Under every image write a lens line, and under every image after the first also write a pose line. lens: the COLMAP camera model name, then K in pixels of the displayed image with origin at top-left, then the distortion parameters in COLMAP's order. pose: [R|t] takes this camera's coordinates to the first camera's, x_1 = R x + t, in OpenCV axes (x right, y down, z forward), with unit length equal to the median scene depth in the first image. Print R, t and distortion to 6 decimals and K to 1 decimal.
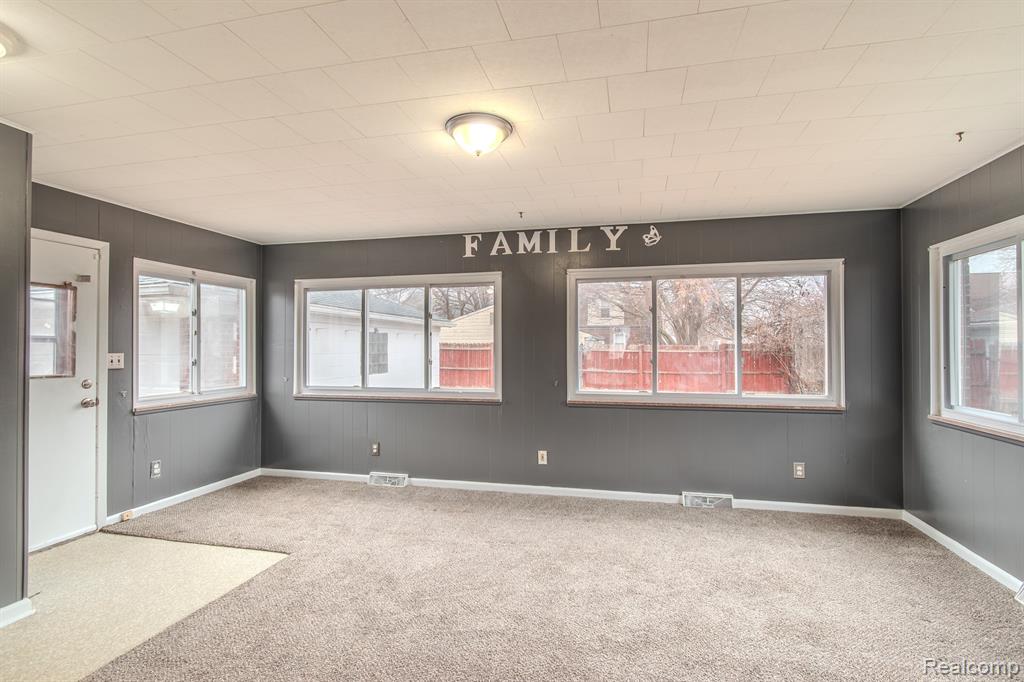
lens RADIAL K [[497.1, 0, 515.2], [0, 497.1, 343.3], [0, 0, 1]] dist [0.002874, -0.001582]
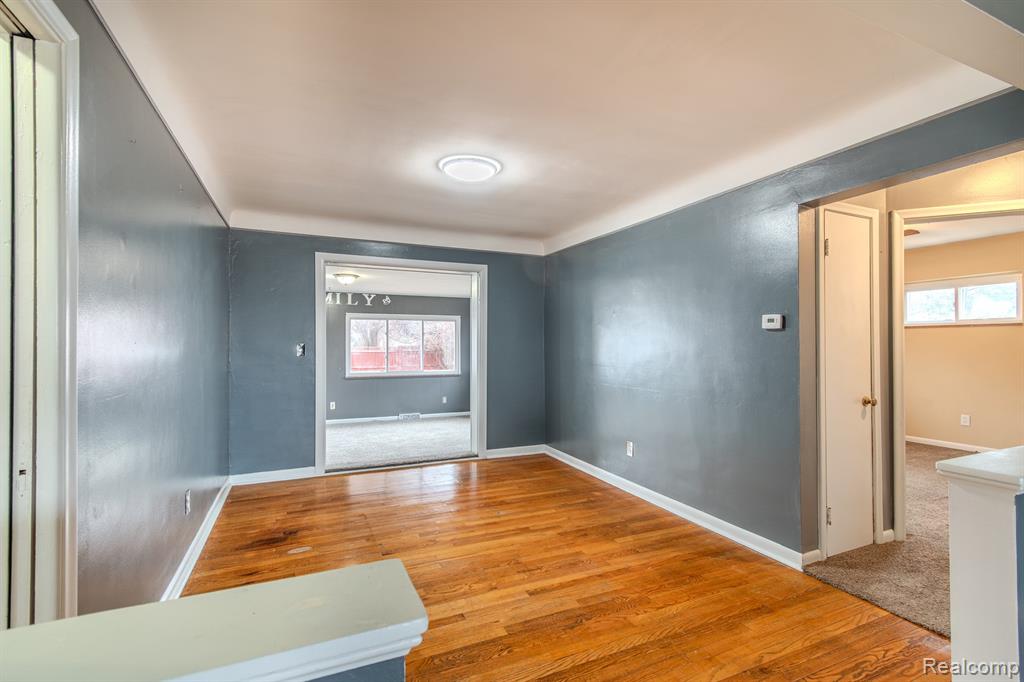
lens RADIAL K [[475.7, 0, 515.8], [0, 475.7, 343.2], [0, 0, 1]] dist [0.002168, -0.000865]
pose [[0.789483, 0.007331, 0.613729, -0.567549], [-0.008321, 0.999965, -0.001240, -0.027652], [-0.613716, -0.004128, 0.789516, -1.019400]]
